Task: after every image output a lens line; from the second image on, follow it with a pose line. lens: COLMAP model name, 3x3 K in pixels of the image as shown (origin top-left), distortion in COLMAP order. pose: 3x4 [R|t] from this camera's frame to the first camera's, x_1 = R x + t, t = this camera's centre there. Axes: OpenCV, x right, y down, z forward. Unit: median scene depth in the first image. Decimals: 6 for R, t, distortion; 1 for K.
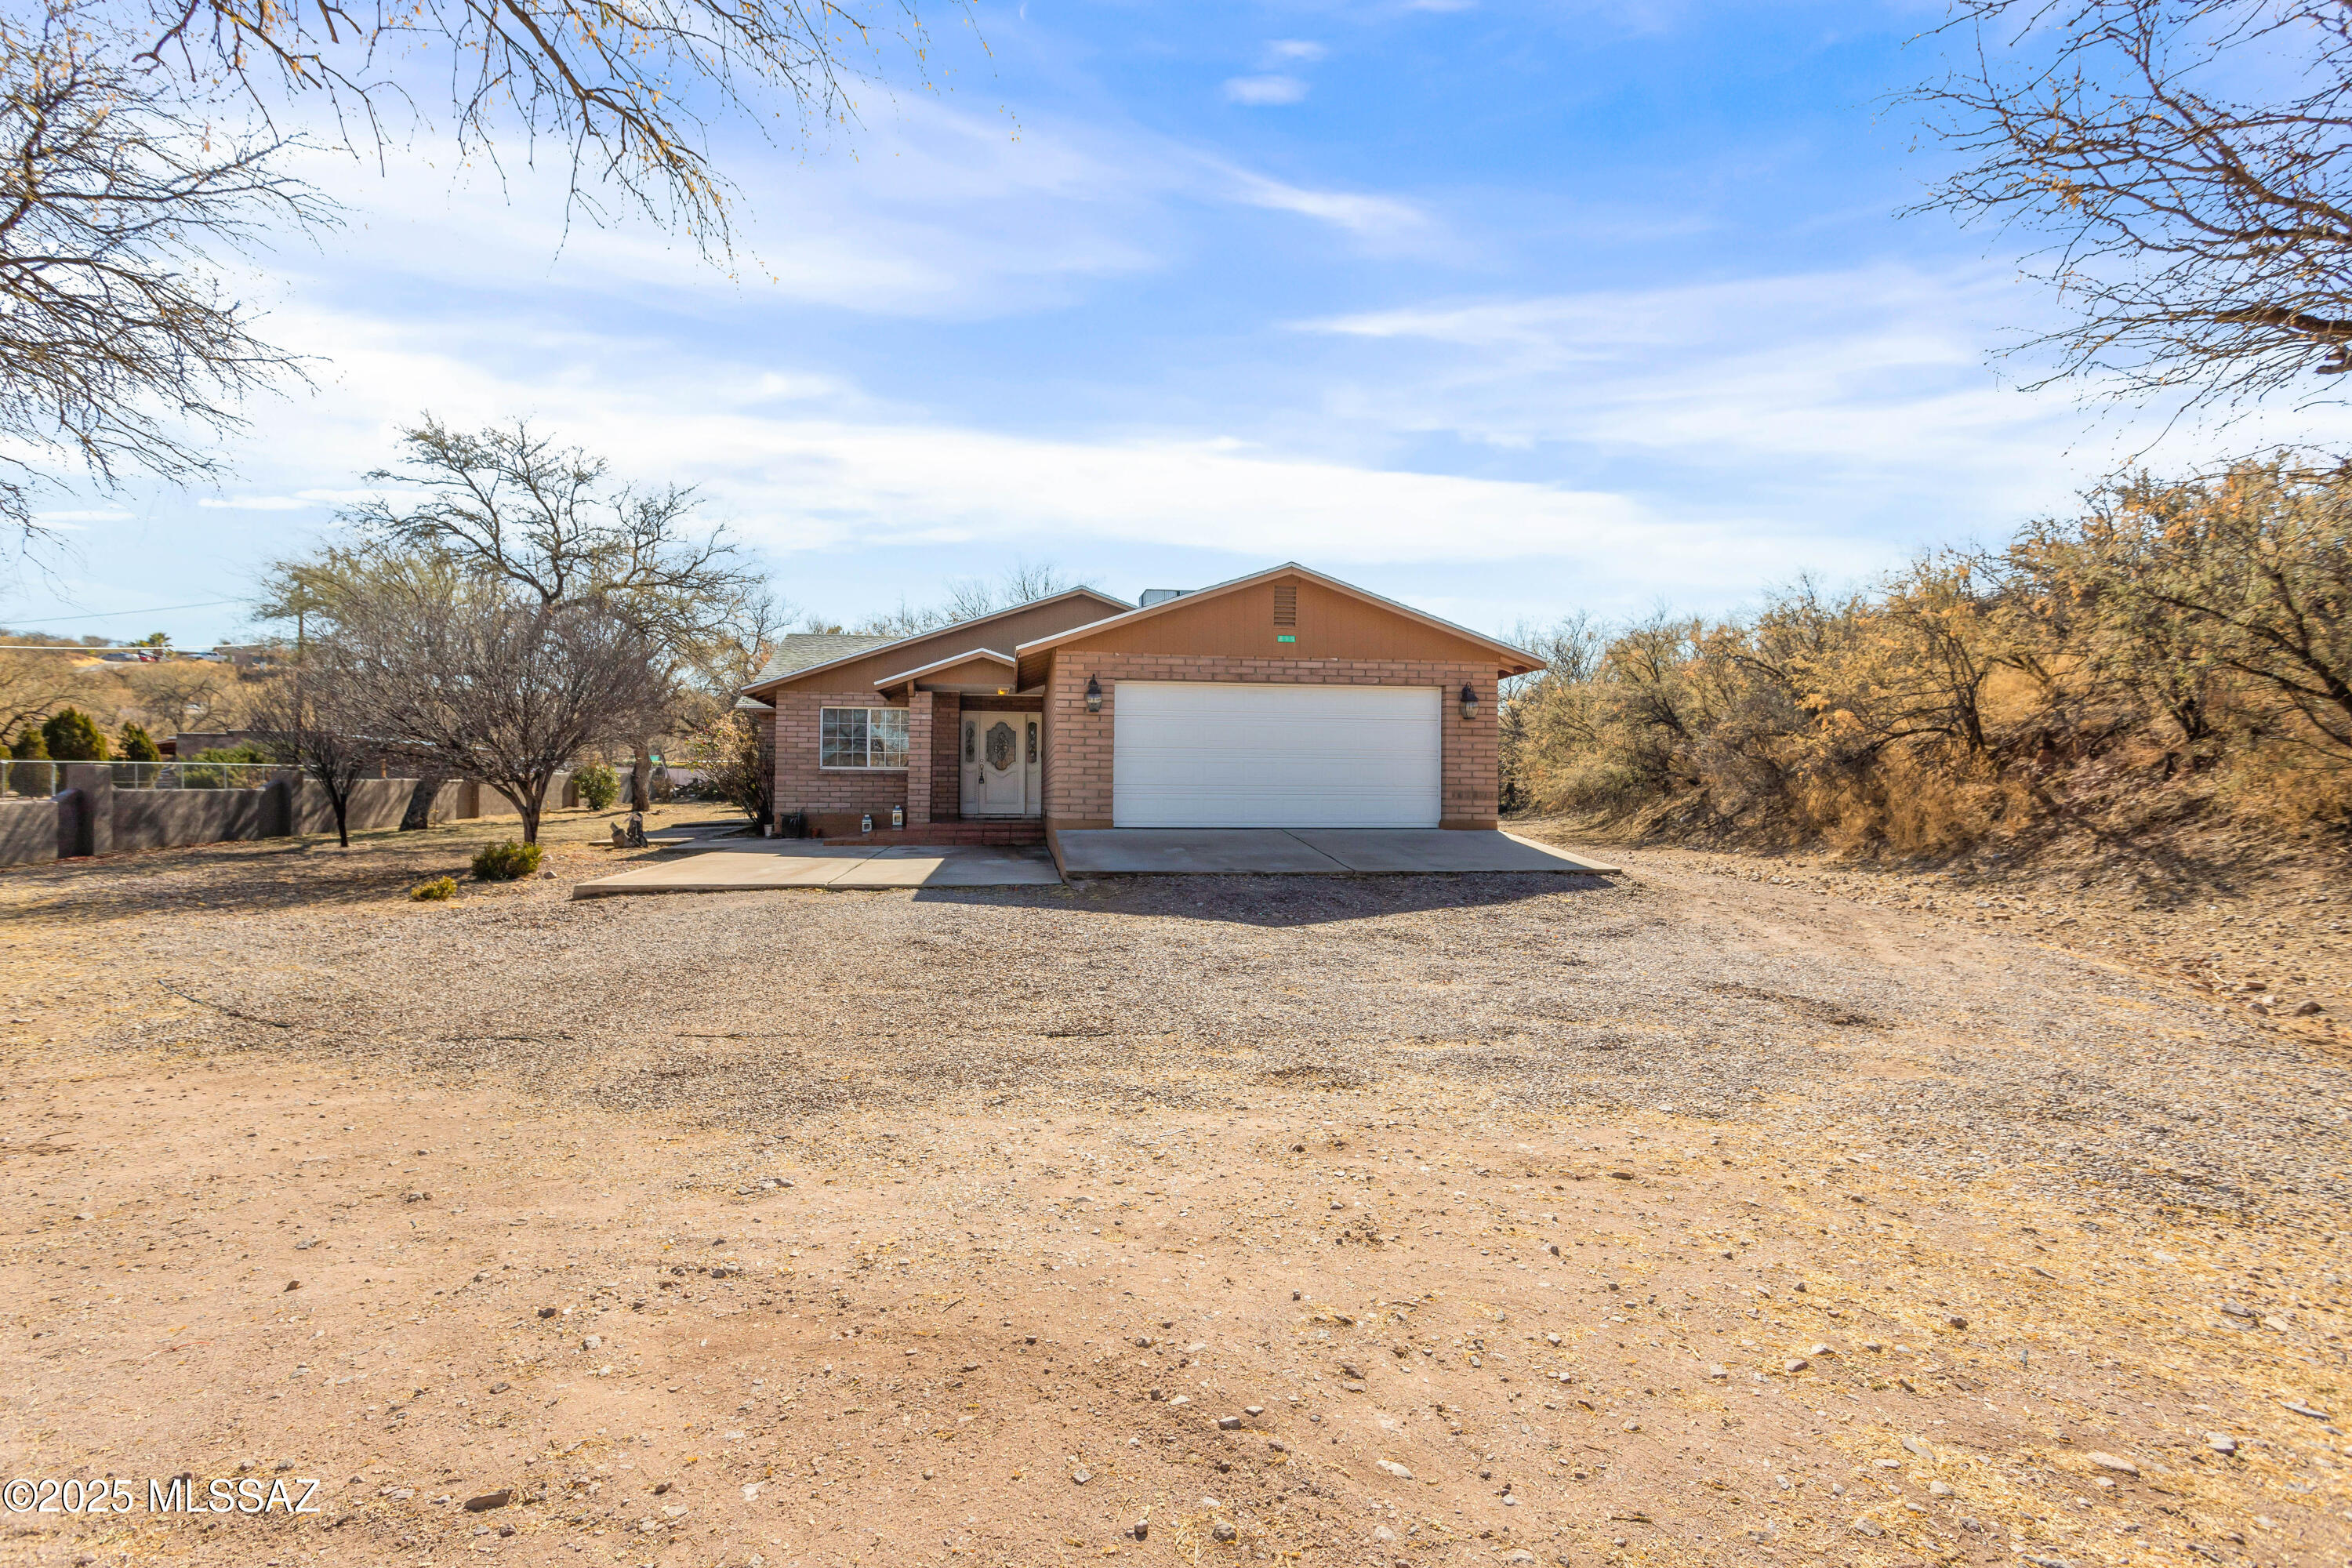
lens RADIAL K [[1145.0, 0, 1176.0], [0, 1145.0, 784.0], [0, 0, 1]] dist [-0.001918, 0.000017]
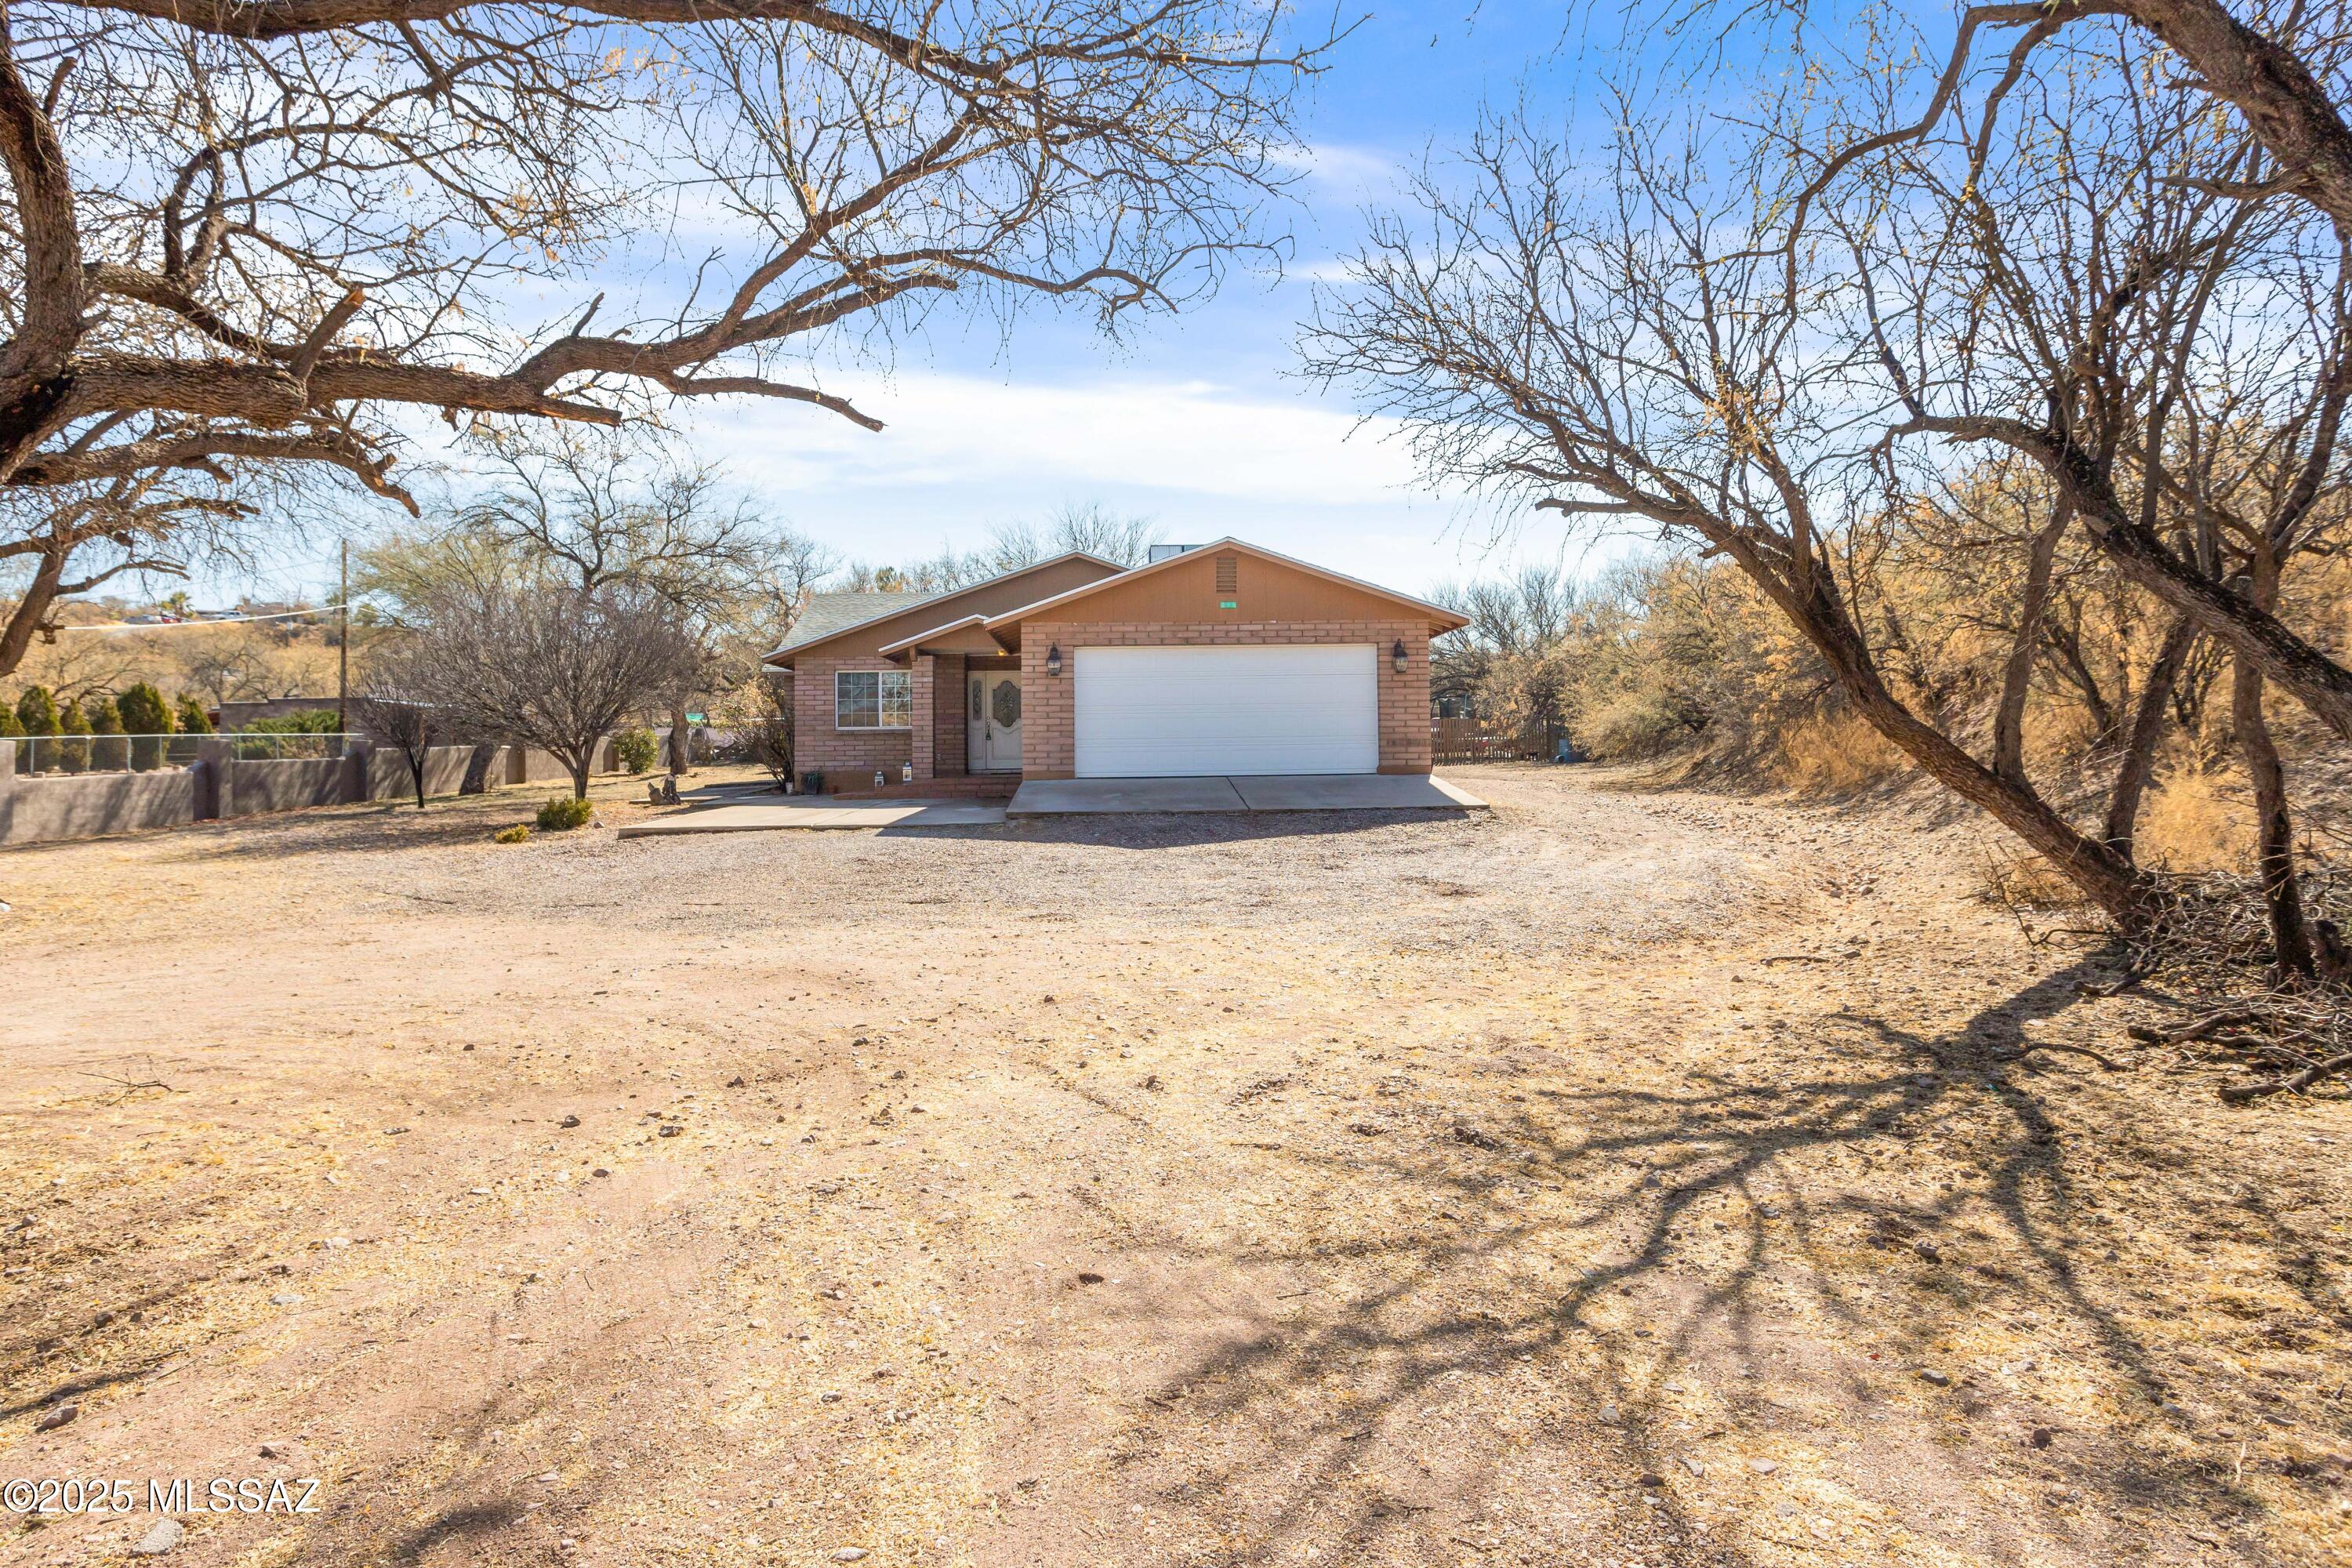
lens RADIAL K [[1401.3, 0, 1173.9], [0, 1401.3, 717.3], [0, 0, 1]] dist [-0.006381, -0.000977]
pose [[0.994547, -0.021420, -0.102068, 0.139944], [0.020146, 0.999706, -0.013503, -0.000606], [0.102327, 0.011373, 0.994686, -0.273147]]
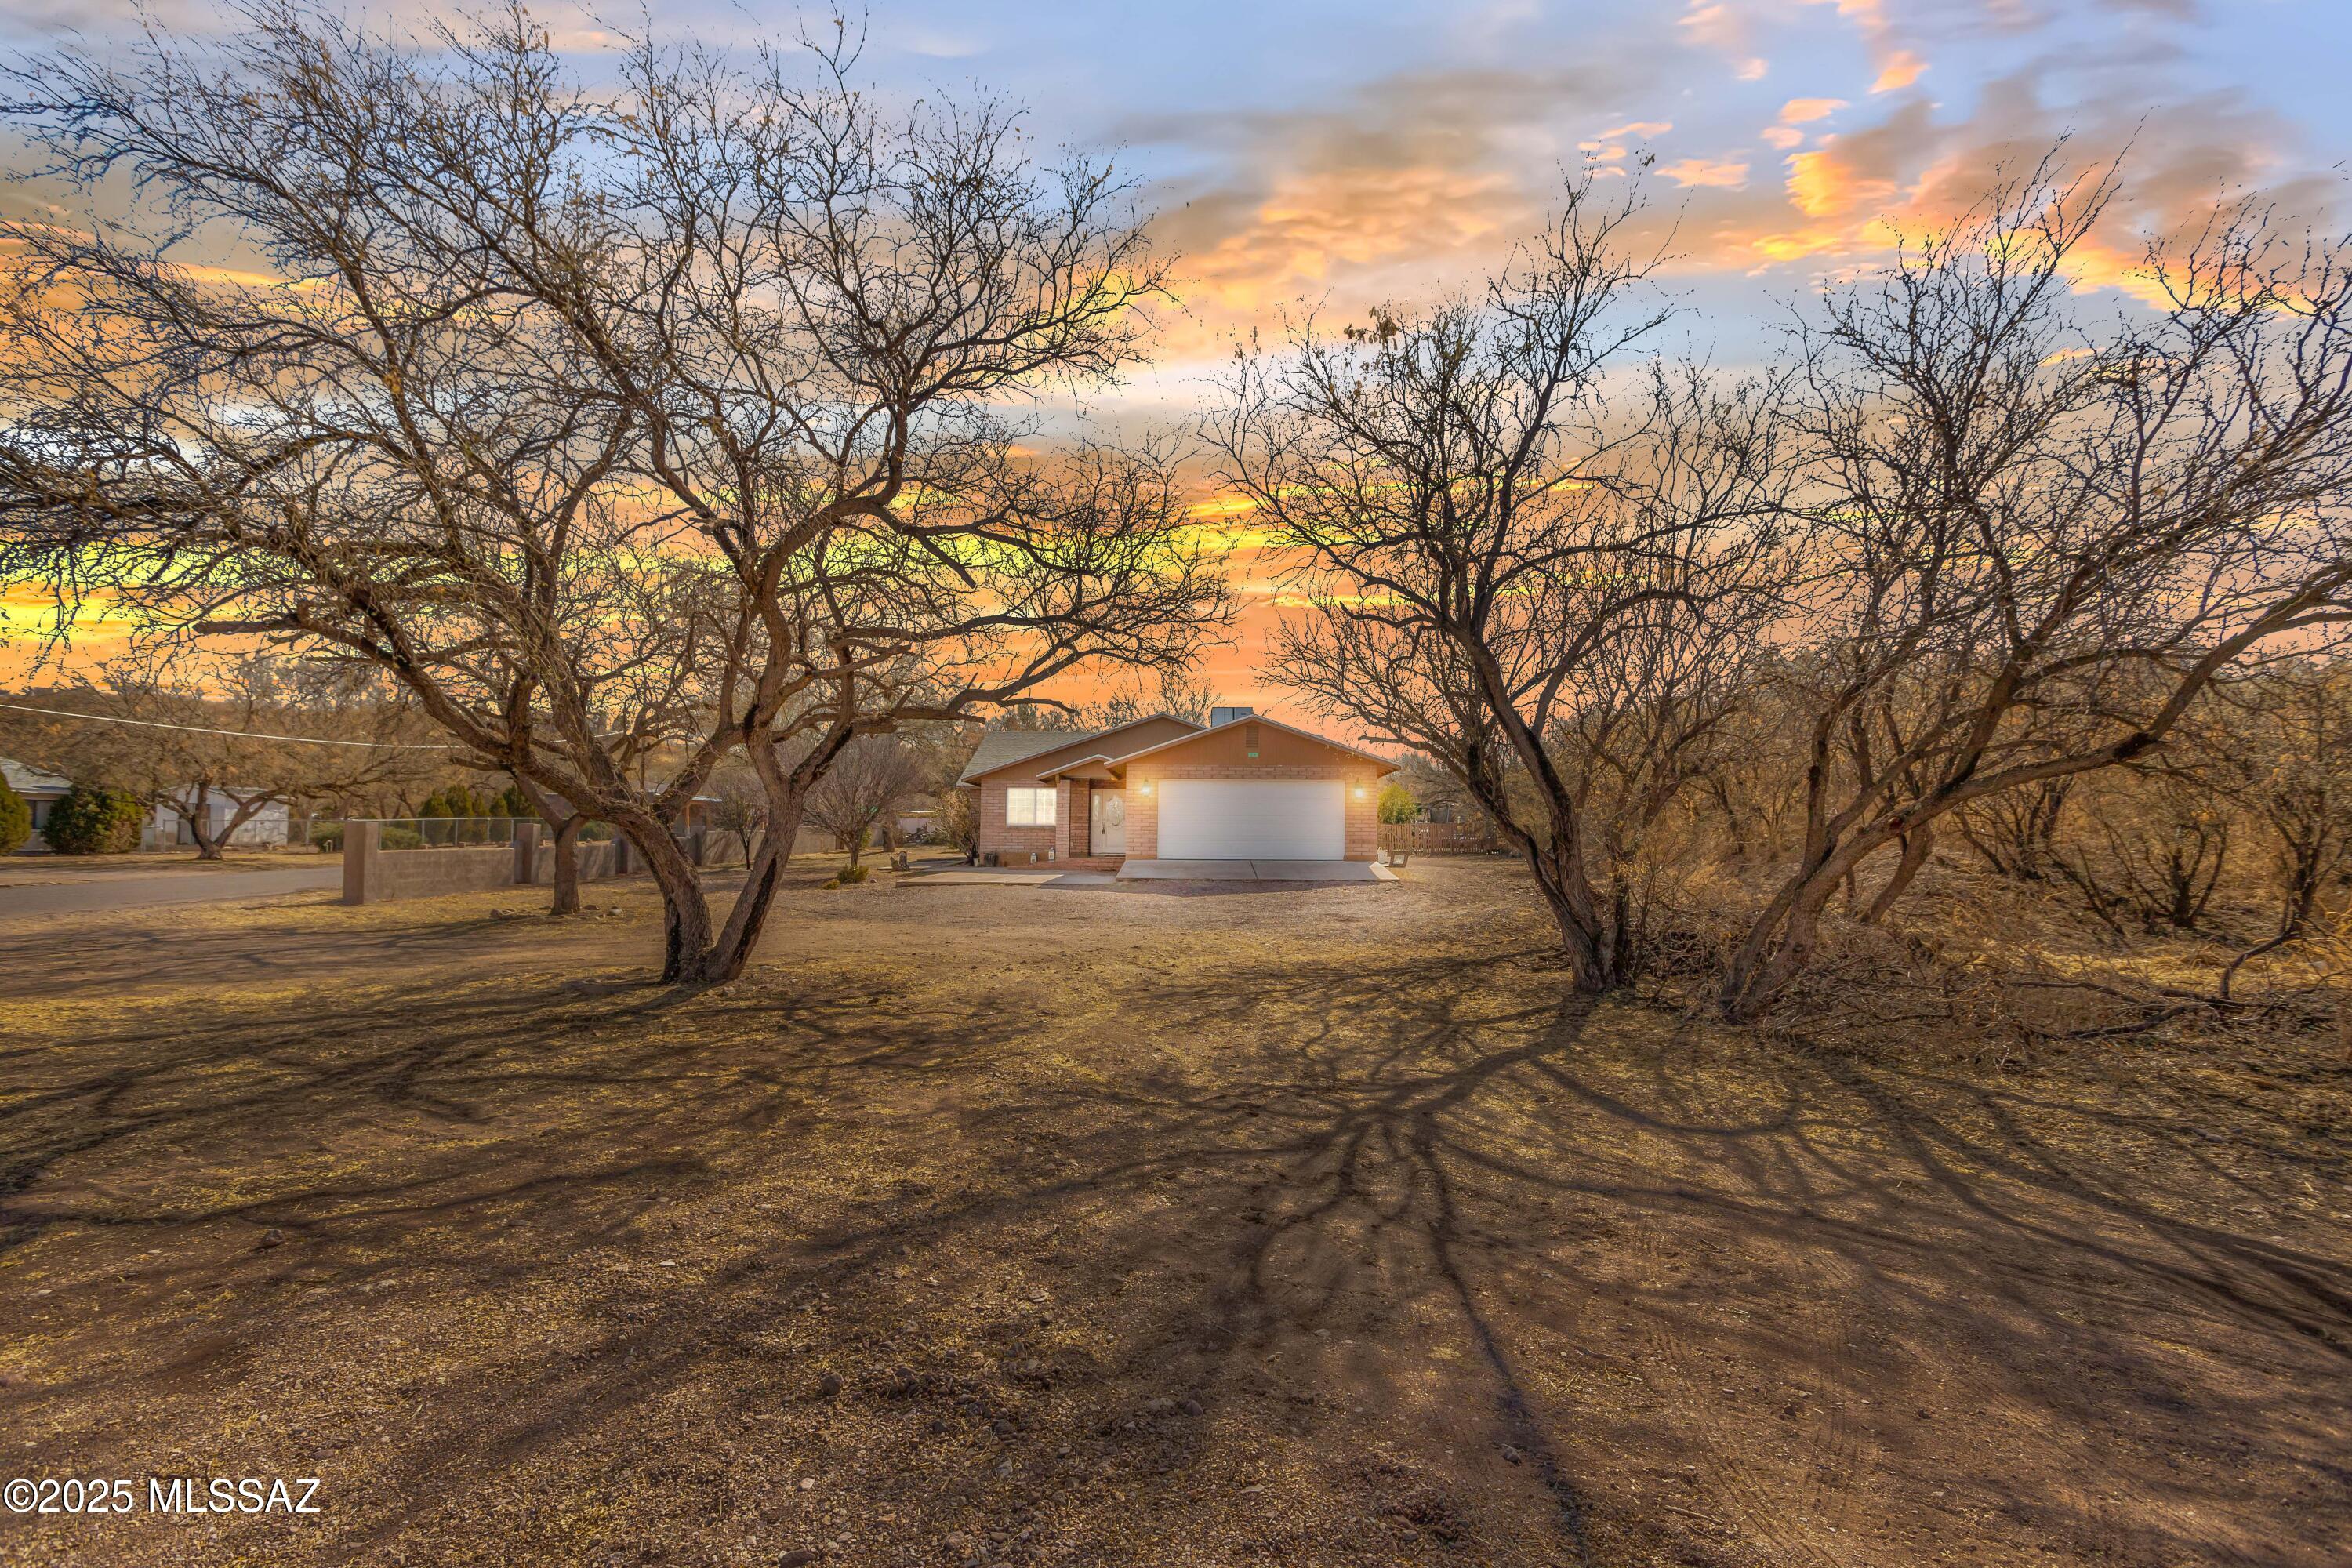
lens RADIAL K [[1145.0, 0, 1176.0], [0, 1145.0, 784.0], [0, 0, 1]] dist [-0.001918, 0.000017]
pose [[0.986612, -0.007701, -0.162902, 0.210426], [0.001238, 0.999209, -0.039741, -0.006942], [0.163080, 0.039007, 0.985842, -0.622173]]
